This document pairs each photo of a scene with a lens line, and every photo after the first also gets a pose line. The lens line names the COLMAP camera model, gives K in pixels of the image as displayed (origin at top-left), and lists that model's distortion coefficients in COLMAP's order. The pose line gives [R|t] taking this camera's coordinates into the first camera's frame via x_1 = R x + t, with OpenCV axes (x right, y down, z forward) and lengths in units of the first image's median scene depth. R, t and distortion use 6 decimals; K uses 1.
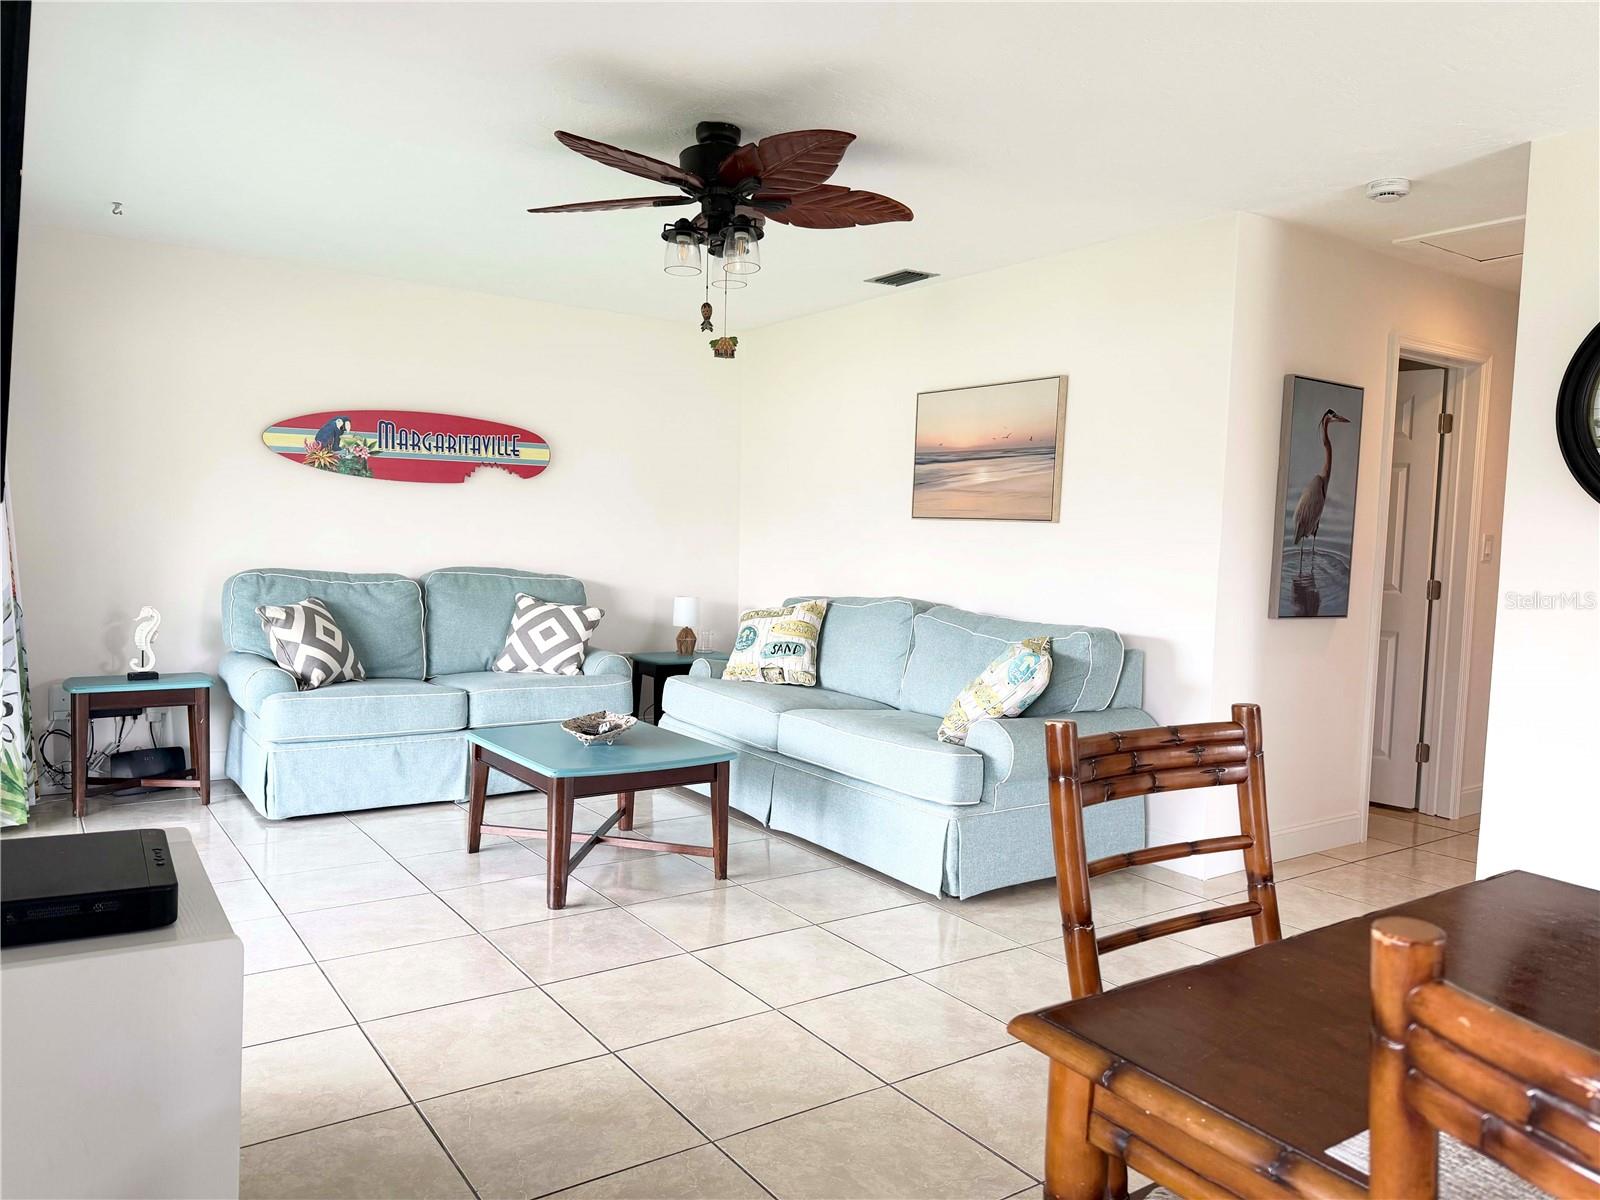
lens RADIAL K [[1115.2, 0, 807.9], [0, 1115.2, 611.9], [0, 0, 1]] dist [0.076022, -0.085974]
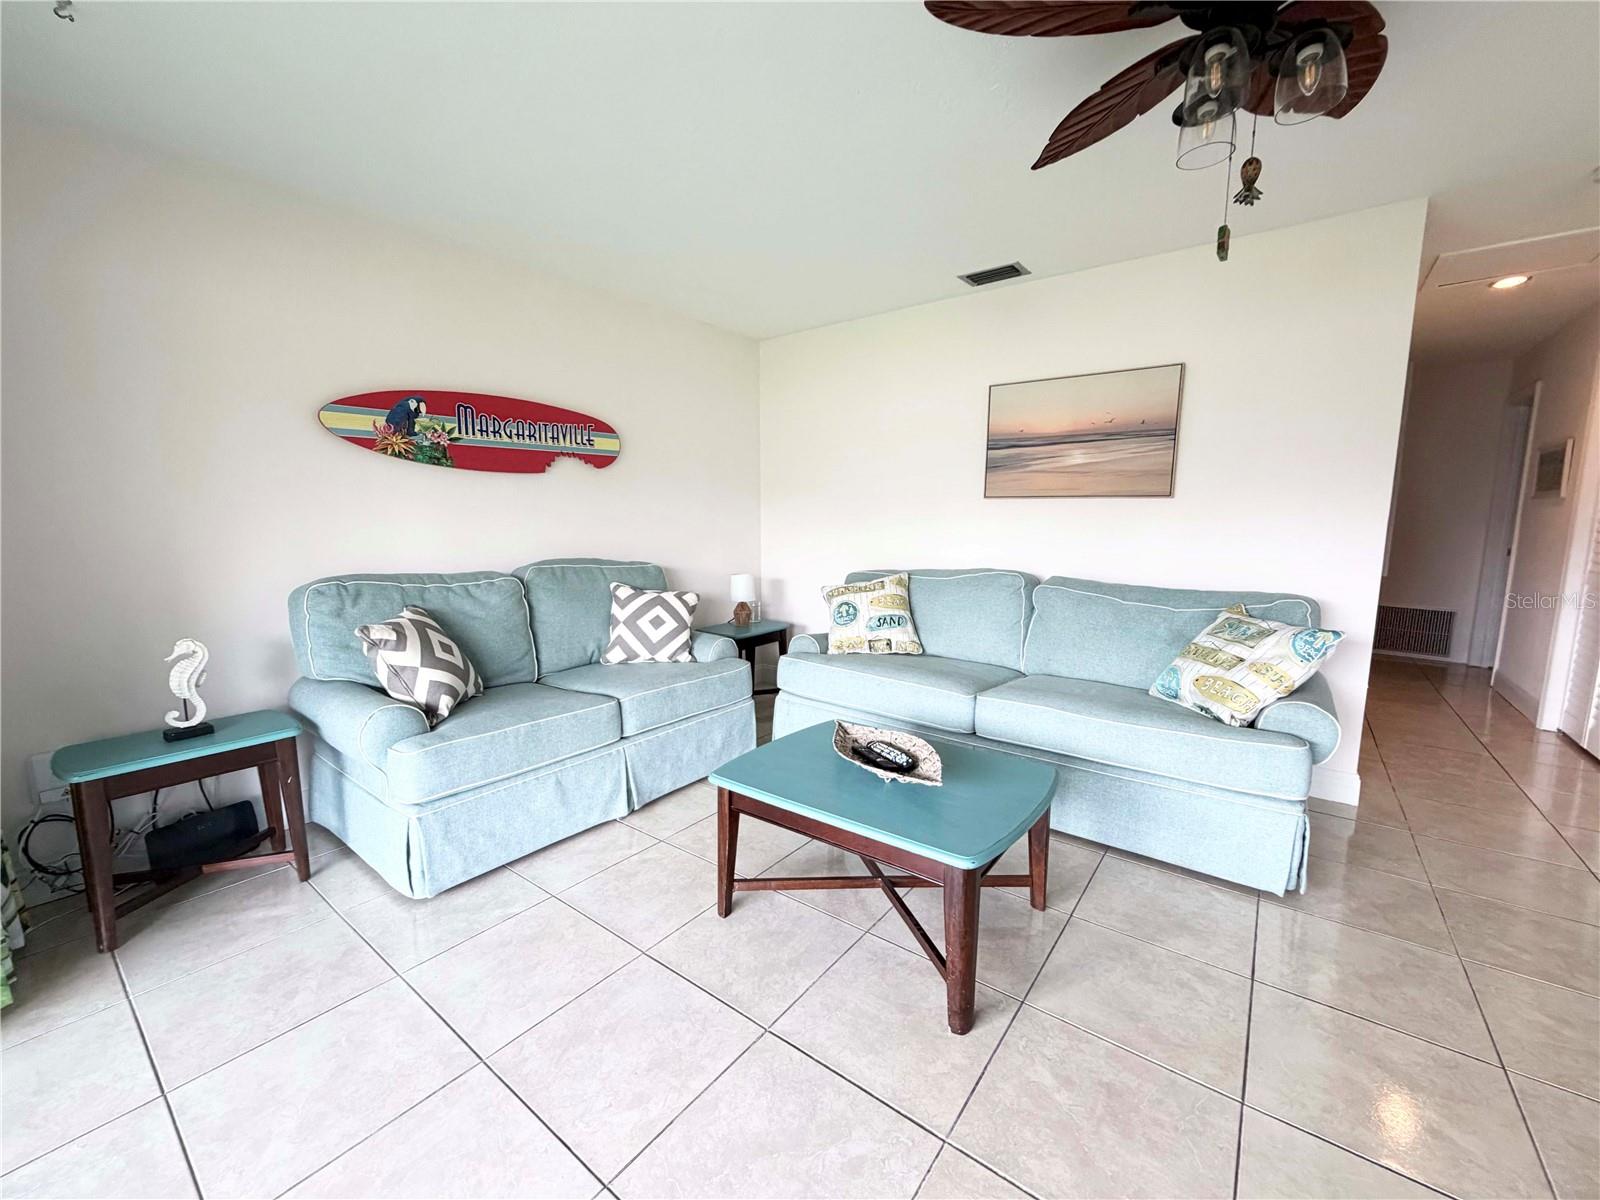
lens RADIAL K [[637.0, 0, 794.1], [0, 637.0, 601.0], [0, 0, 1]] dist [0.008014, -0.000629]
pose [[0.954505, -0.067515, 0.290452, -0.325667], [0.048492, 0.996210, 0.072209, -0.040627], [-0.294227, -0.054840, 0.954161, 0.486705]]
